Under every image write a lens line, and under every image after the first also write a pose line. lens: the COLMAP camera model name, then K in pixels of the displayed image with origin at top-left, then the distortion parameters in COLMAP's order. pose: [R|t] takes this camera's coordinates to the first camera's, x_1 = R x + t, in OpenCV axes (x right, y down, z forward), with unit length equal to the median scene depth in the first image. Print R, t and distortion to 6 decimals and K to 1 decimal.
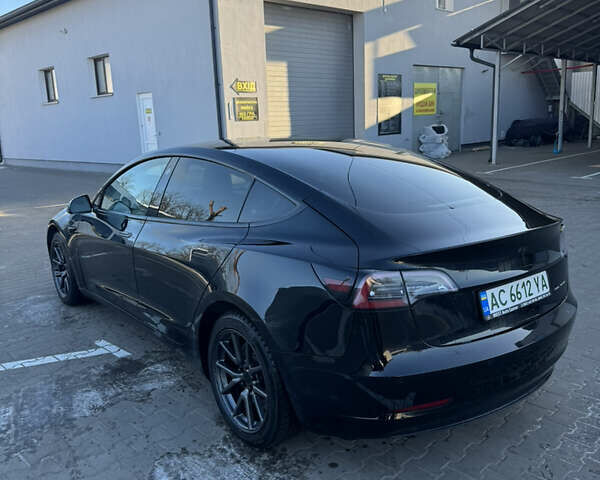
lens RADIAL K [[556.0, 0, 300.0], [0, 556.0, 240.0], [0, 0, 1]] dist [0.076389, -0.151901]
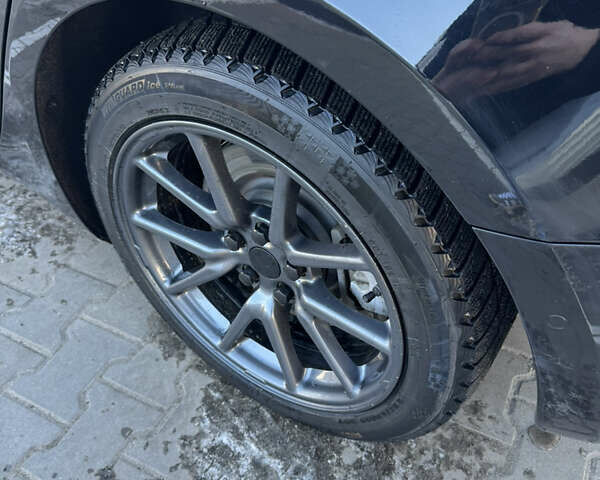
lens RADIAL K [[556.0, 0, 300.0], [0, 556.0, 240.0], [0, 0, 1]] dist [0.076389, -0.151901]
pose [[0.949846, -0.211786, 0.230085, -0.138859], [0.061532, 0.847949, 0.526494, 0.075030], [-0.306605, -0.485931, 0.818453, 0.729452]]
